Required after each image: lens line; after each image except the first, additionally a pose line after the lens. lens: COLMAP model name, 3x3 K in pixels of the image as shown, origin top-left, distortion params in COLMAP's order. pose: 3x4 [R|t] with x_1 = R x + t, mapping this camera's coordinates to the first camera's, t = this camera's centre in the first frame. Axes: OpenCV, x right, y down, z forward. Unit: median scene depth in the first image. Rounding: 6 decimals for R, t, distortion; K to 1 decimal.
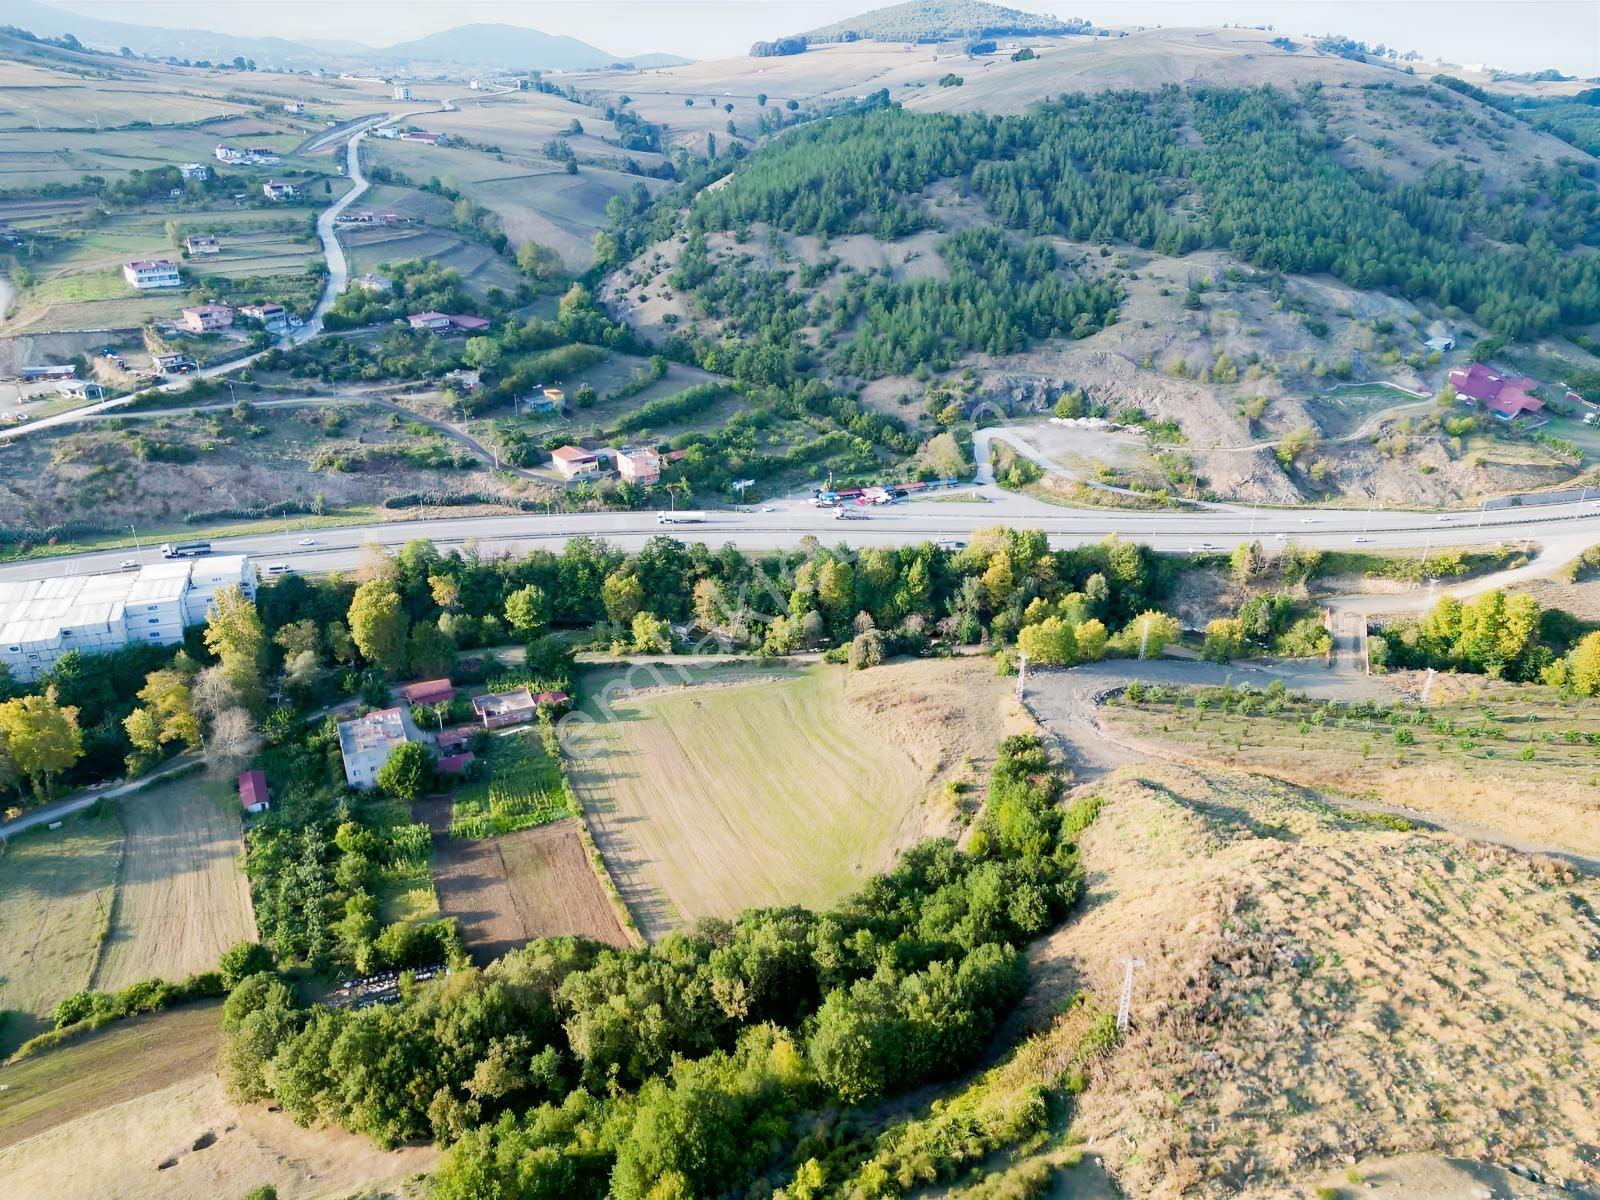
lens RADIAL K [[1113.8, 0, 795.2], [0, 1113.8, 601.3], [0, 0, 1]] dist [0.072650, -0.073433]
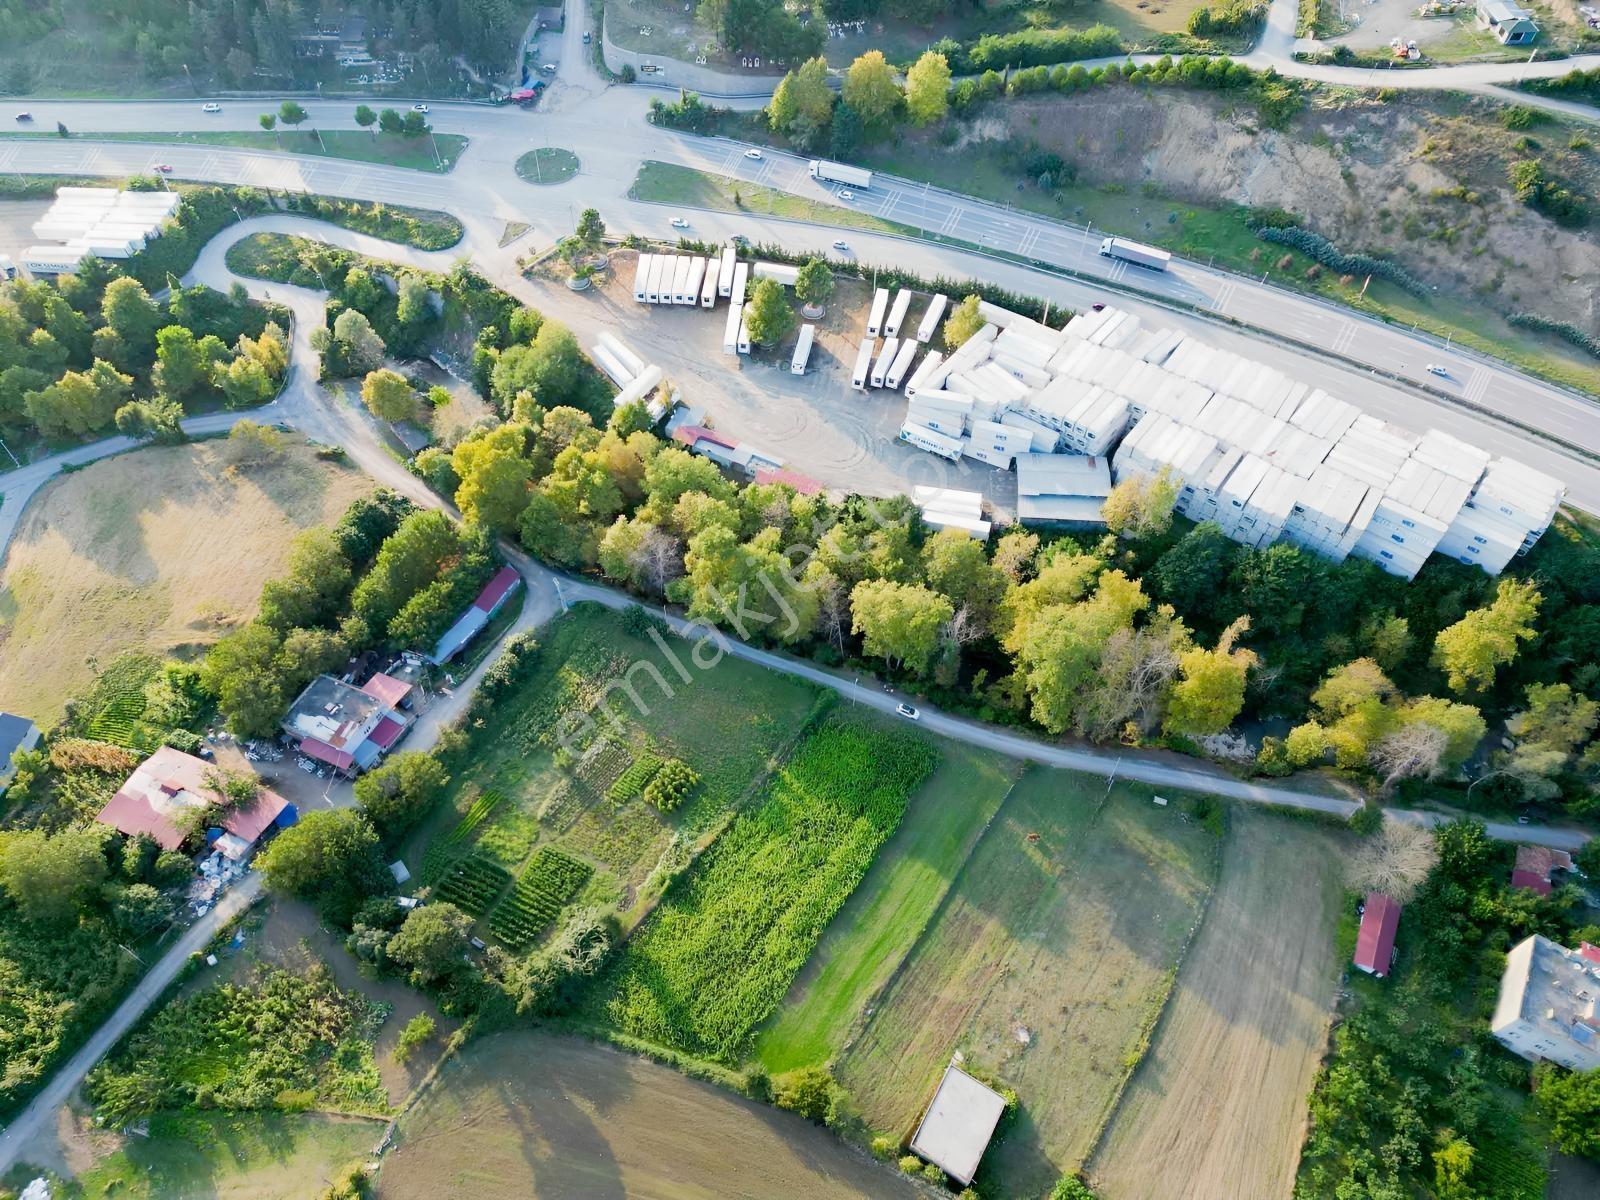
lens RADIAL K [[1113.8, 0, 795.2], [0, 1113.8, 601.3], [0, 0, 1]] dist [0.072650, -0.073433]
pose [[0.551258, 0.661305, -0.508714, -0.299864], [-0.355967, 0.737862, 0.573451, -0.184454], [0.754587, -0.135035, 0.642156, 0.177159]]
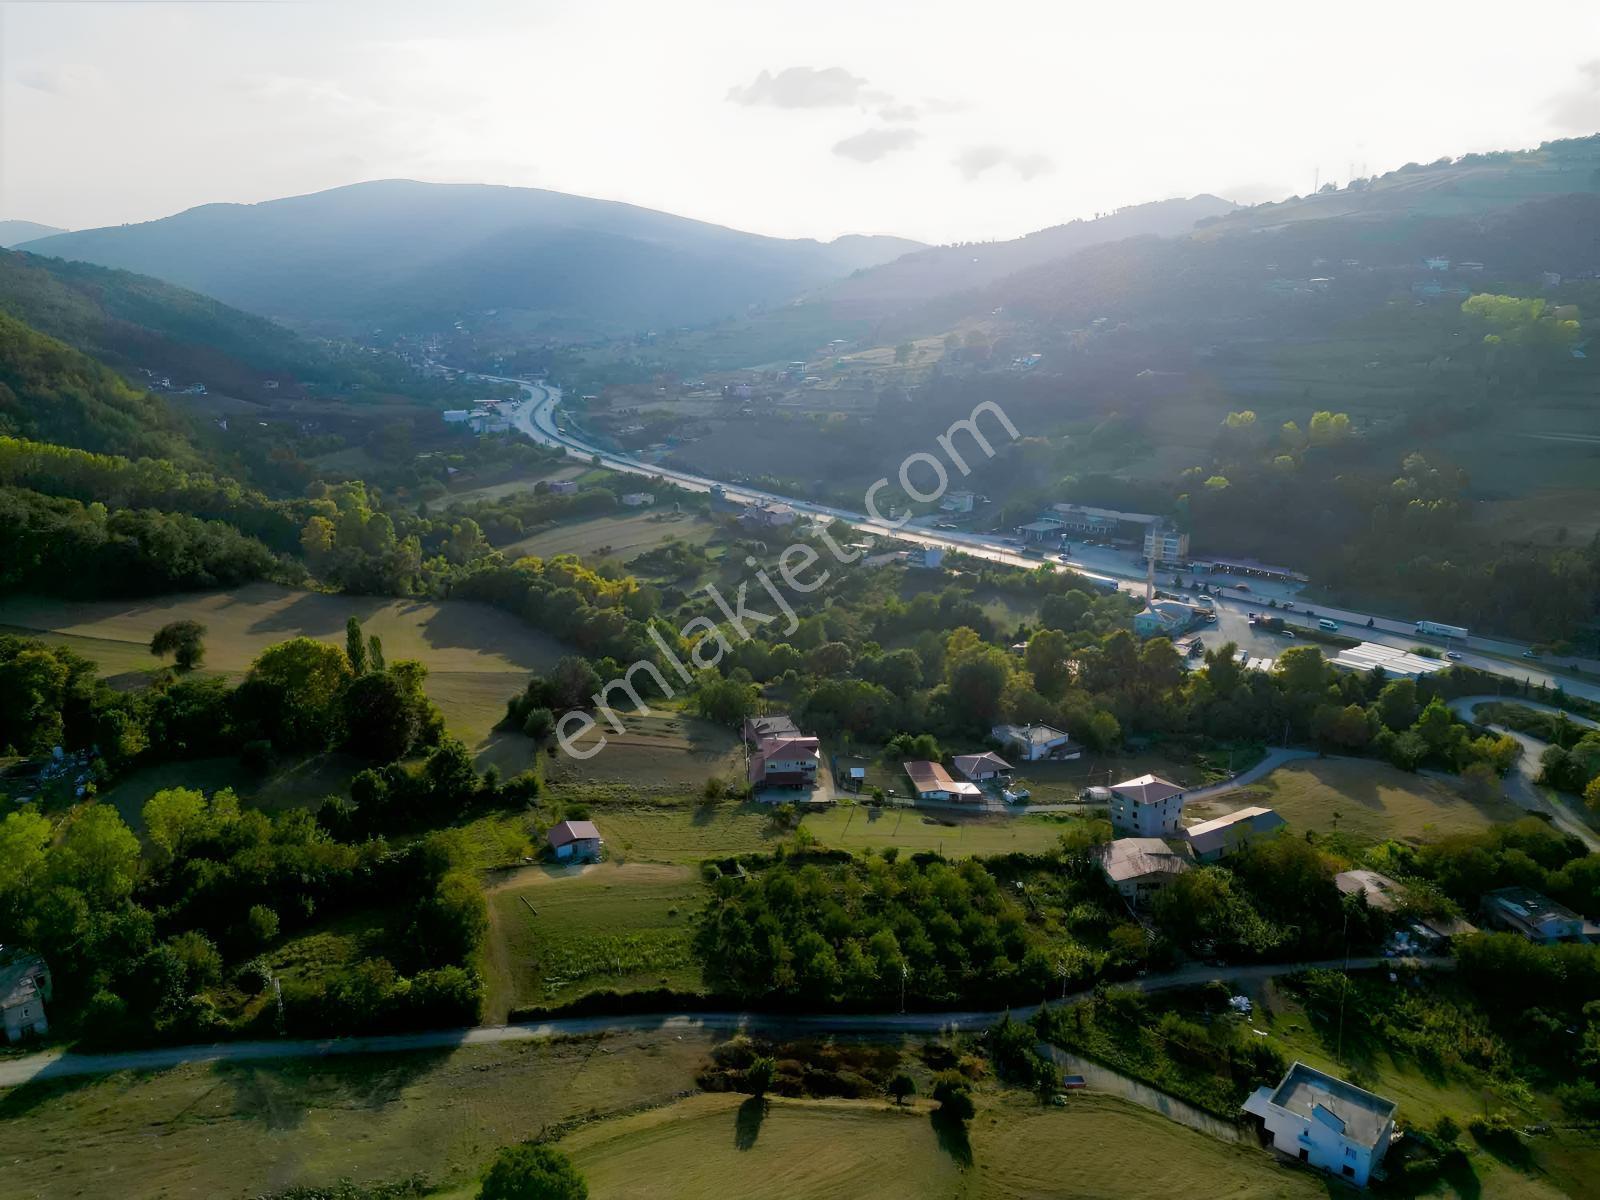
lens RADIAL K [[1113.8, 0, 795.2], [0, 1113.8, 601.3], [0, 0, 1]] dist [0.072650, -0.073433]
pose [[-0.298417, 0.236270, -0.924729, -0.000858], [-0.406741, 0.845010, 0.347160, 0.034384], [0.863429, 0.479723, -0.156064, 0.015194]]
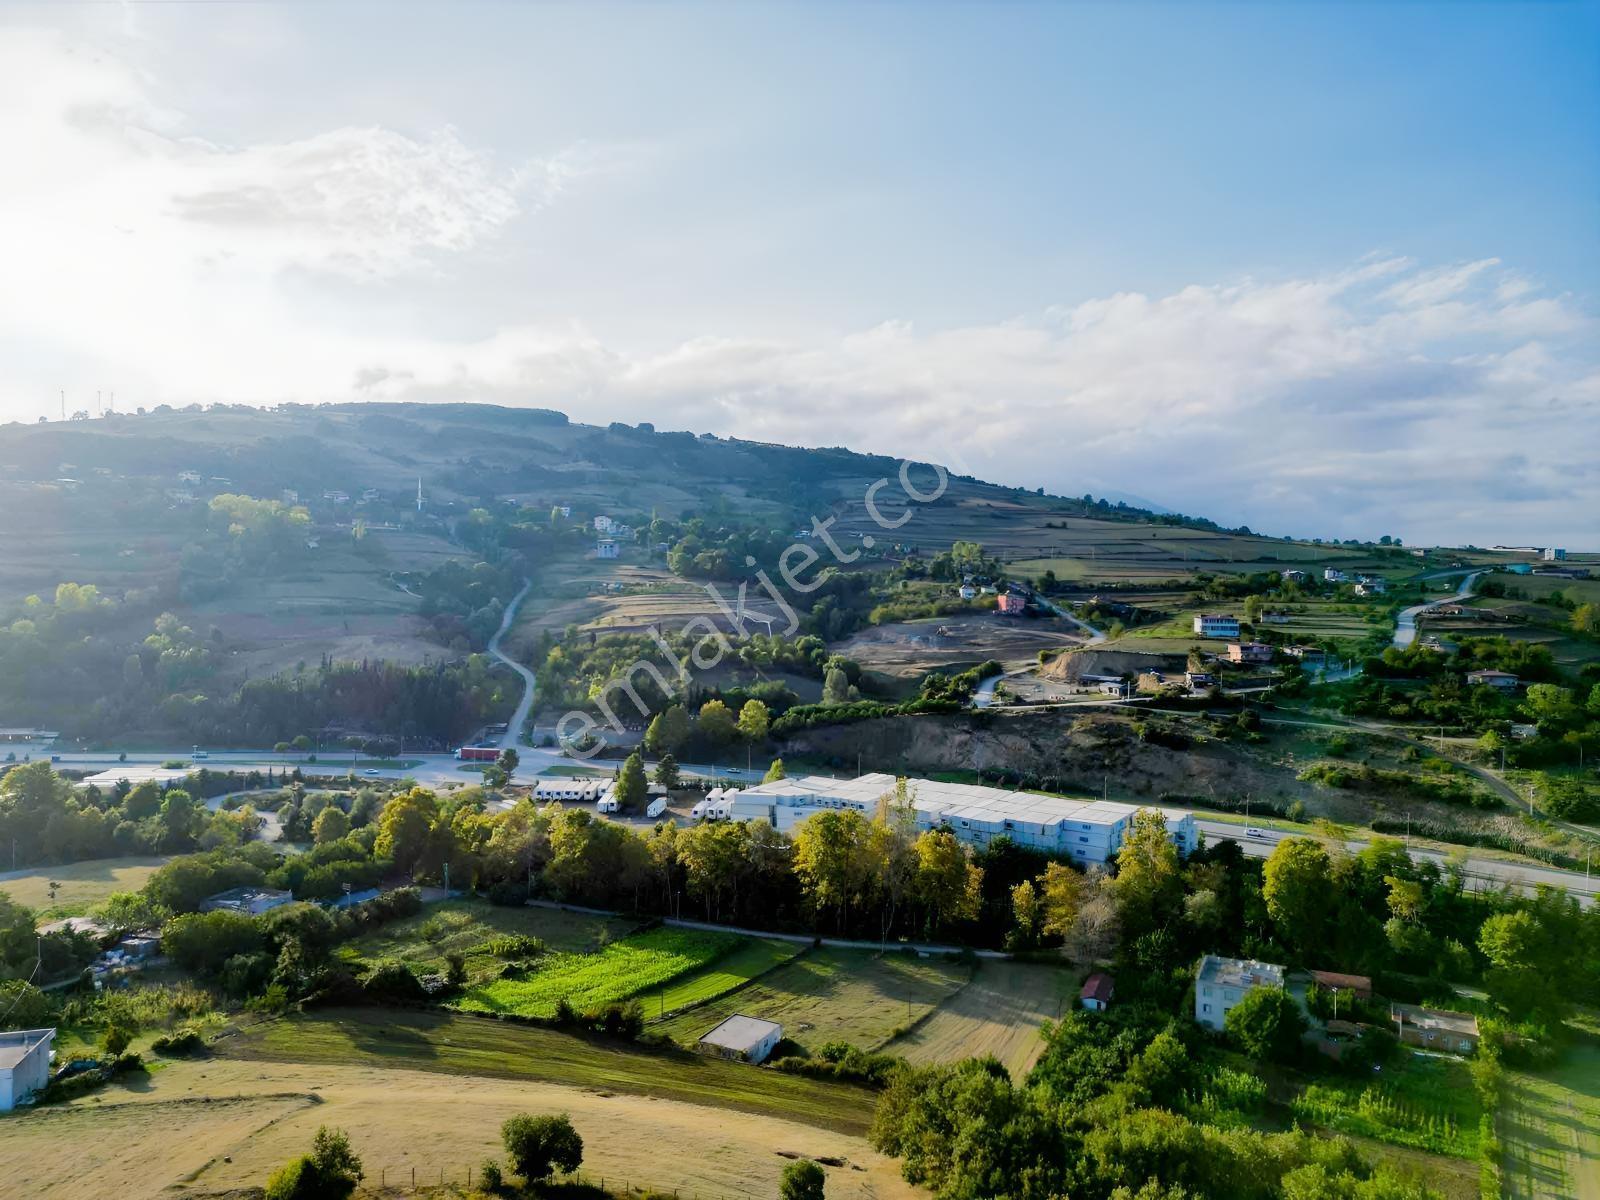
lens RADIAL K [[1113.8, 0, 795.2], [0, 1113.8, 601.3], [0, 0, 1]] dist [0.072650, -0.073433]
pose [[0.611888, 0.012571, -0.790845, 0.047419], [-0.340080, 0.906912, -0.248709, 0.125650], [0.714100, 0.421133, 0.559203, 0.134958]]
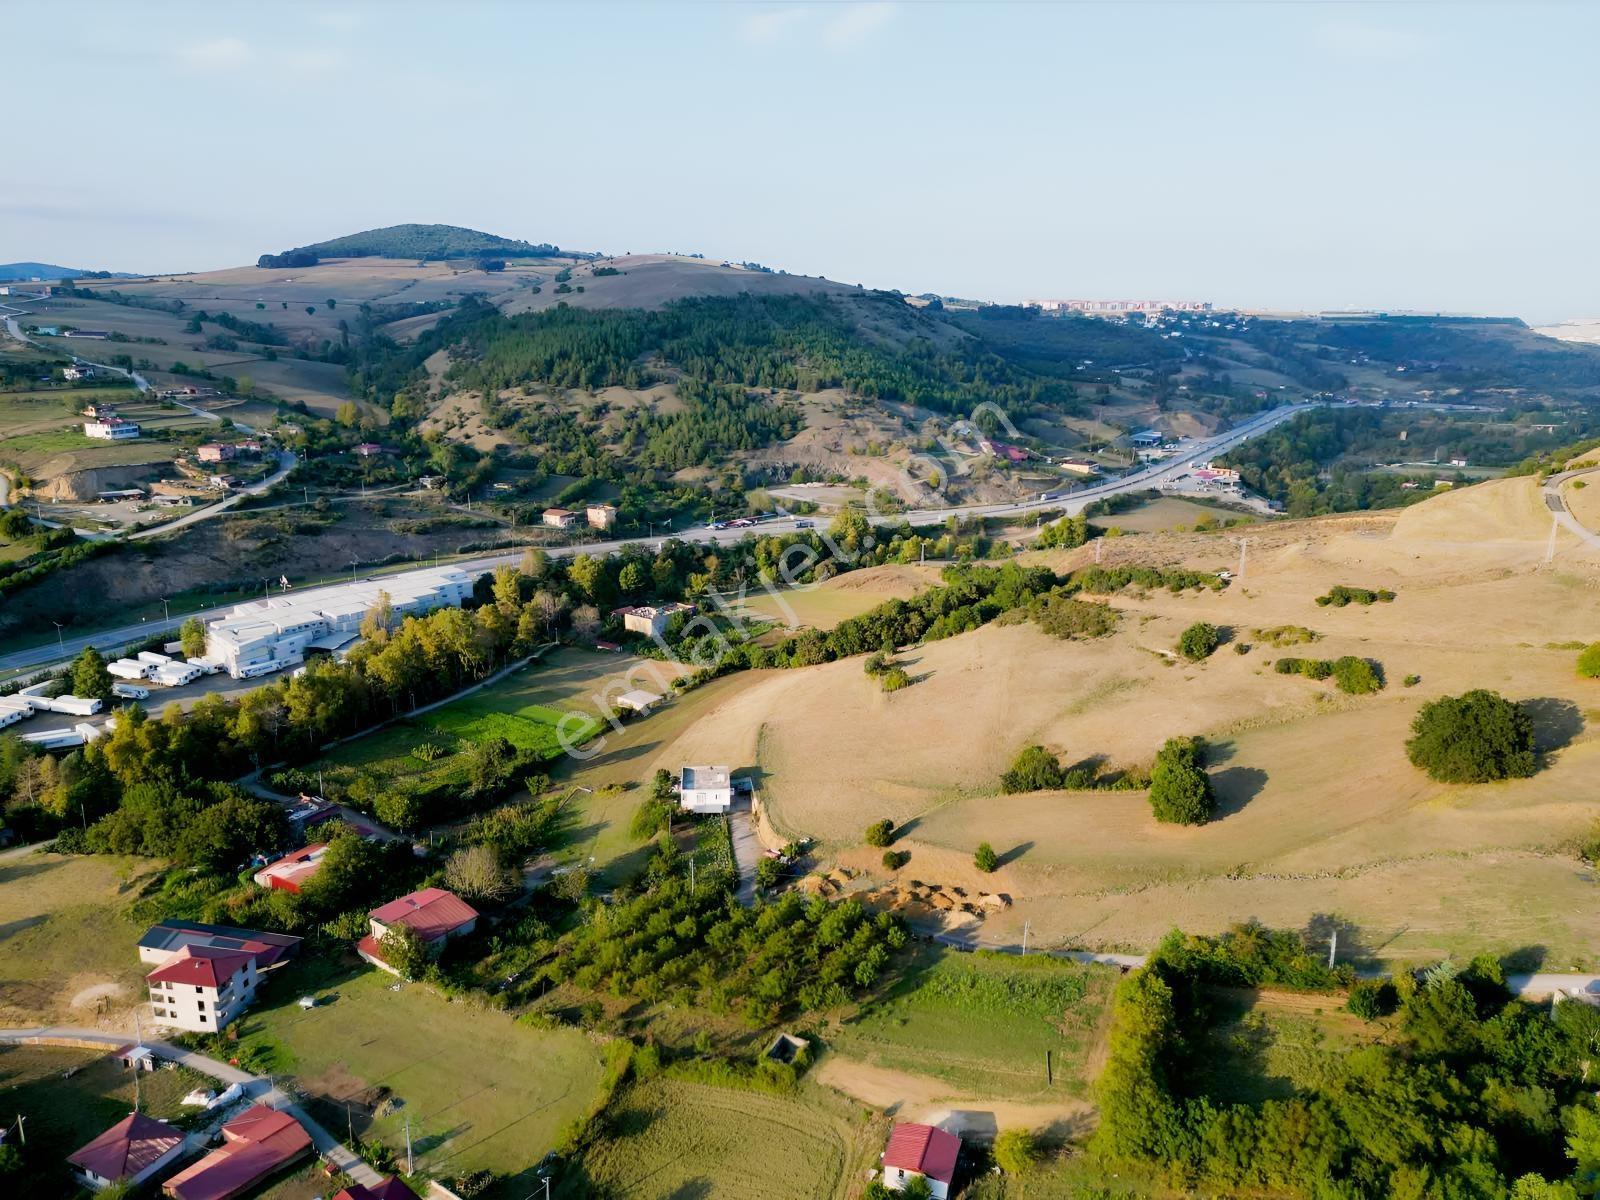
lens RADIAL K [[1111.7, 0, 800.0], [0, 1111.7, 600.0], [0, 0, 1]] dist [0.114862, -0.158392]
pose [[0.875662, -0.124647, 0.466561, -0.683856], [0.200786, 0.972624, -0.116997, 0.243462], [-0.439205, 0.196129, 0.876717, -0.484697]]
